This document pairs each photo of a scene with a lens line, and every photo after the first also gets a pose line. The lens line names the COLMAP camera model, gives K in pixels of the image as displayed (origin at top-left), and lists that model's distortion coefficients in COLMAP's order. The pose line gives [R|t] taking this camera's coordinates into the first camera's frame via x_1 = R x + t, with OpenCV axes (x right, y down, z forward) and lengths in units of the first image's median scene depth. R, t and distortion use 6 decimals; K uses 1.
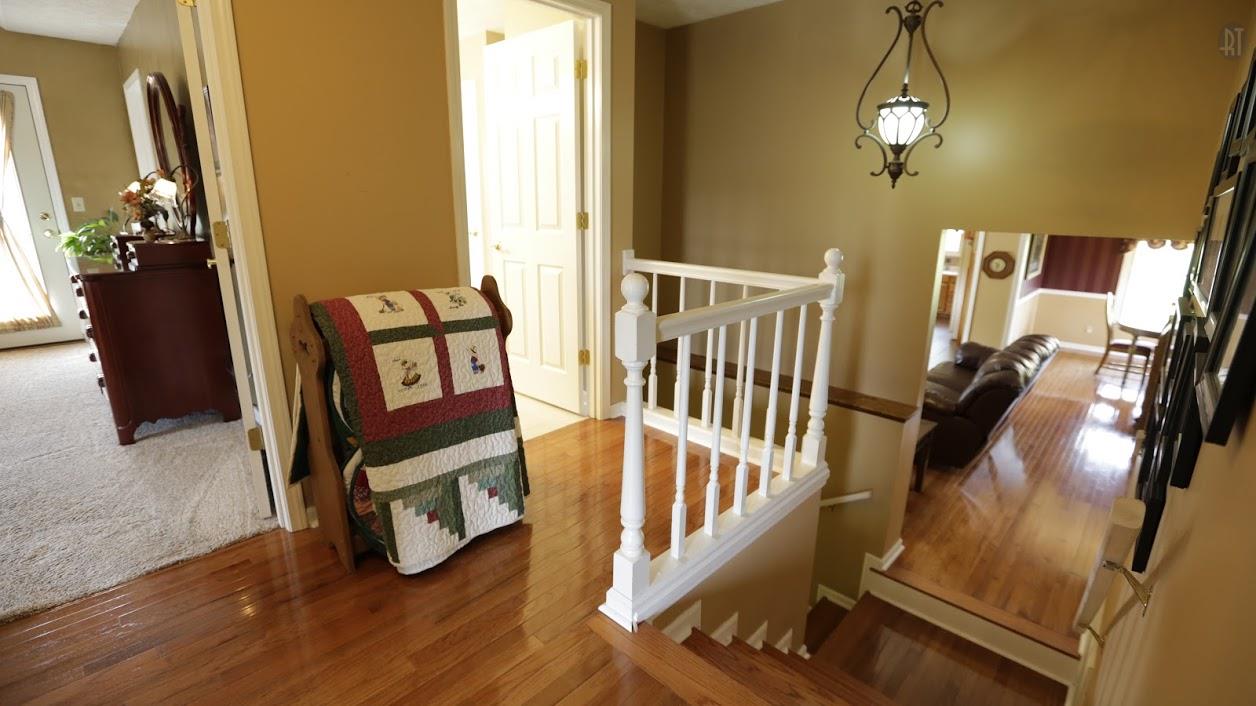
lens RADIAL K [[574.7, 0, 621.9], [0, 574.7, 350.4], [0, 0, 1]] dist [-0.061104, 0.023519]
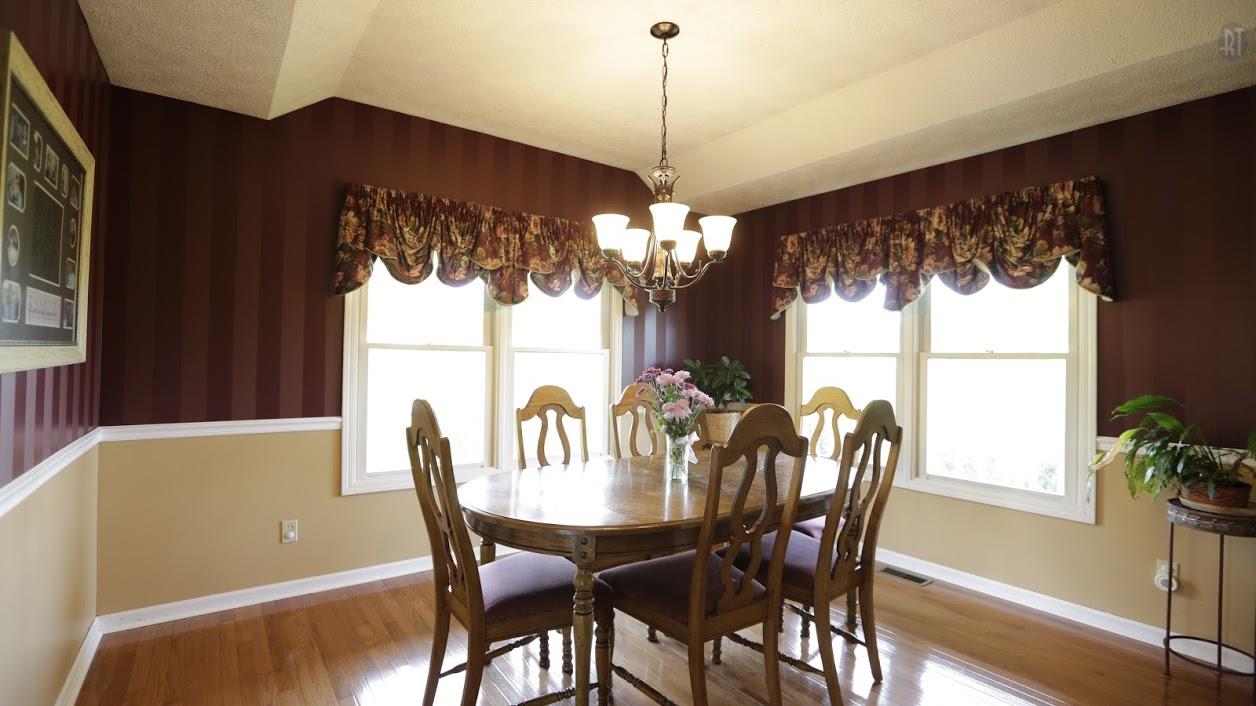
lens RADIAL K [[574.7, 0, 621.9], [0, 574.7, 350.4], [0, 0, 1]] dist [-0.061104, 0.023519]
pose [[0.170652, 0.000373, 0.985331, 0.595395], [0.238070, 0.970357, -0.041599, -0.087622], [-0.956138, 0.241677, 0.165505, 0.793557]]
